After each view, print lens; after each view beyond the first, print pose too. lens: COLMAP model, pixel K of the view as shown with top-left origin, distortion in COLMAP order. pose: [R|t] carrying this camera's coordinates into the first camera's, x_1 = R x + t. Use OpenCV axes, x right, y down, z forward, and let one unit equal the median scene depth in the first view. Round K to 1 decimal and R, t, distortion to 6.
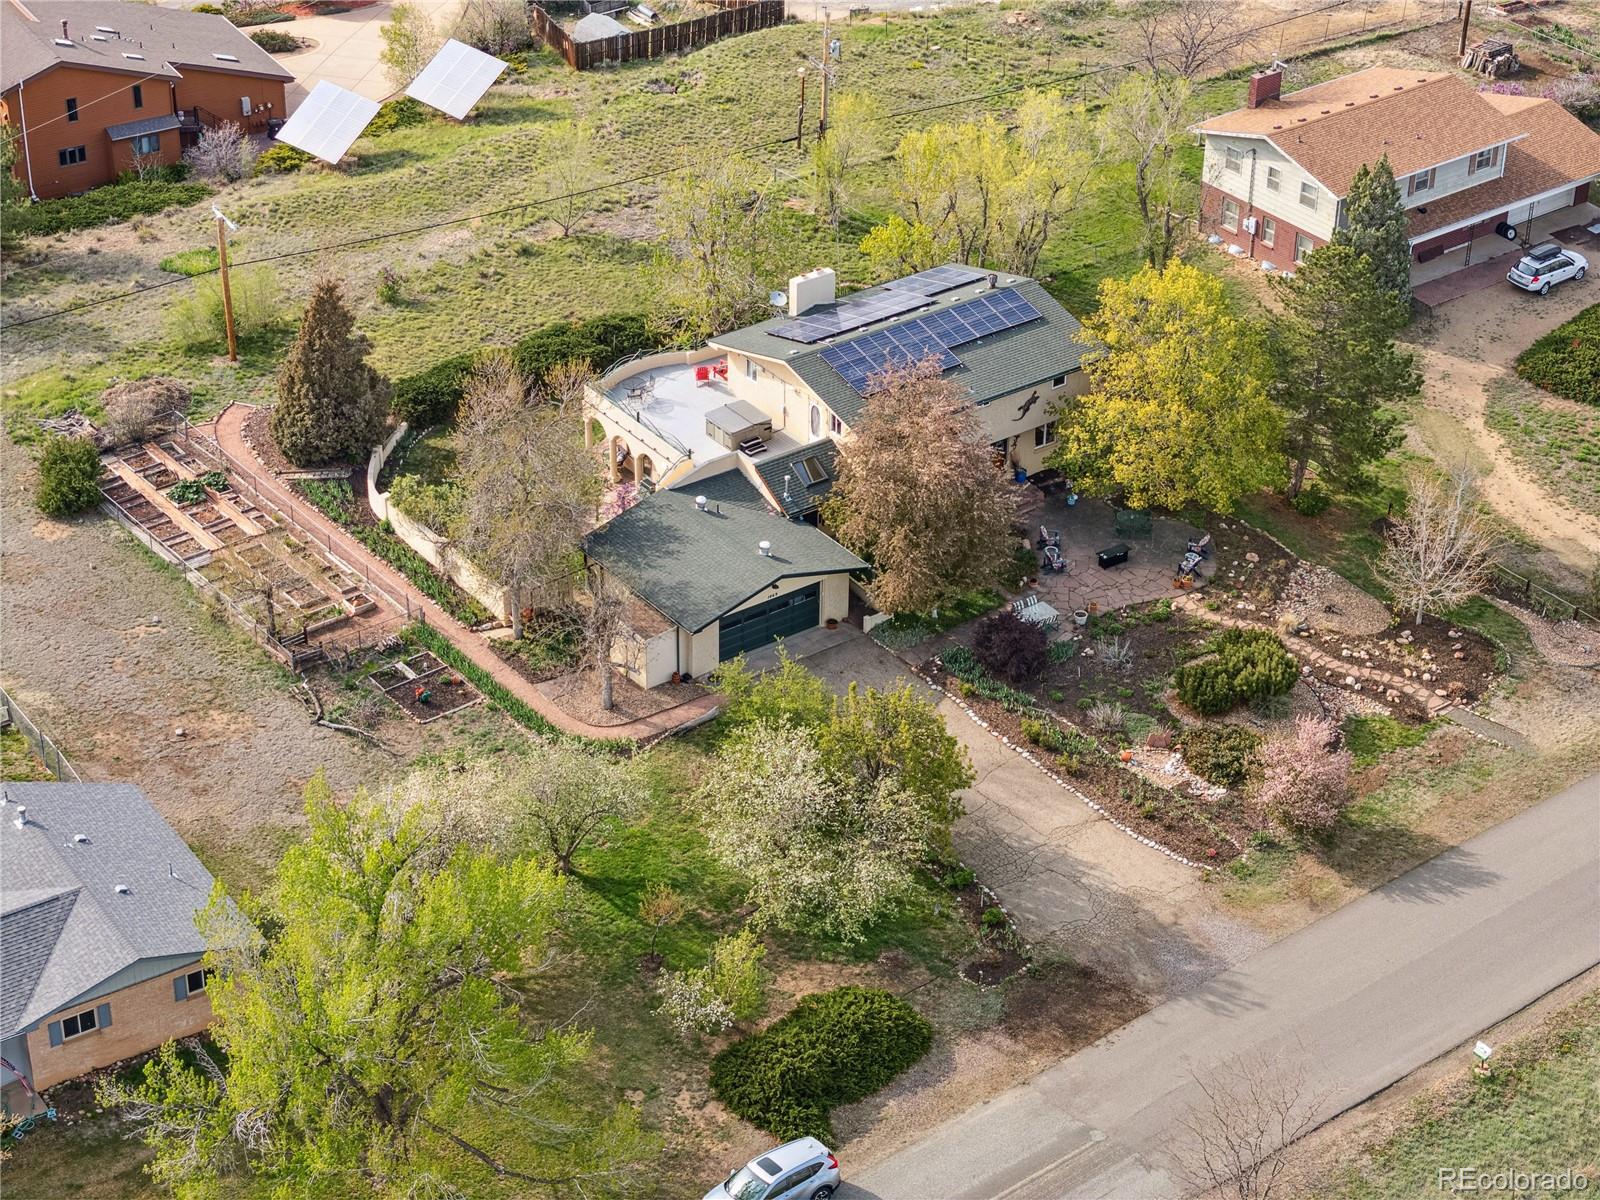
lens RADIAL K [[3160.8, 0, 800.0], [0, 3160.8, 600.0], [0, 0, 1]] dist [-0.023753, 0.058853]
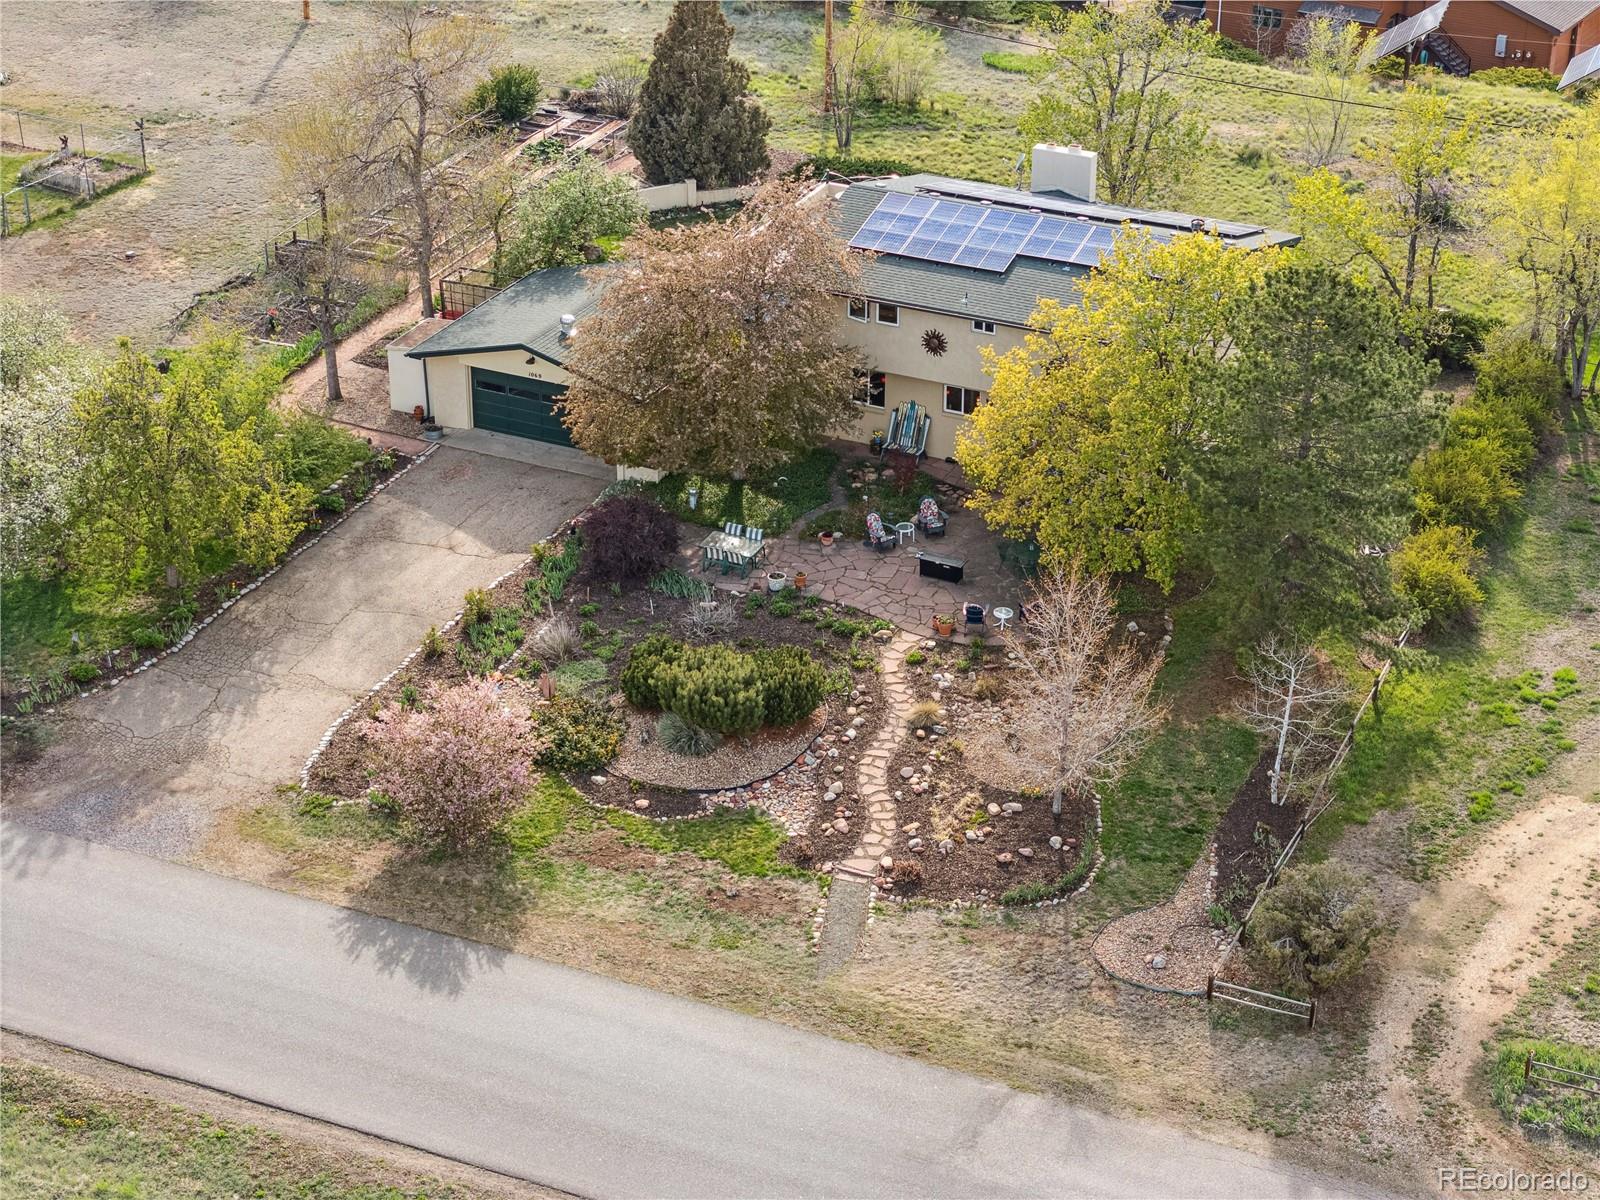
lens RADIAL K [[3160.8, 0, 800.0], [0, 3160.8, 600.0], [0, 0, 1]] dist [-0.023753, 0.058853]
pose [[0.464555, 0.392993, -0.793565, 0.679669], [-0.458309, 0.873480, 0.164273, -0.113970], [0.757721, 0.287384, 0.585892, 0.590197]]
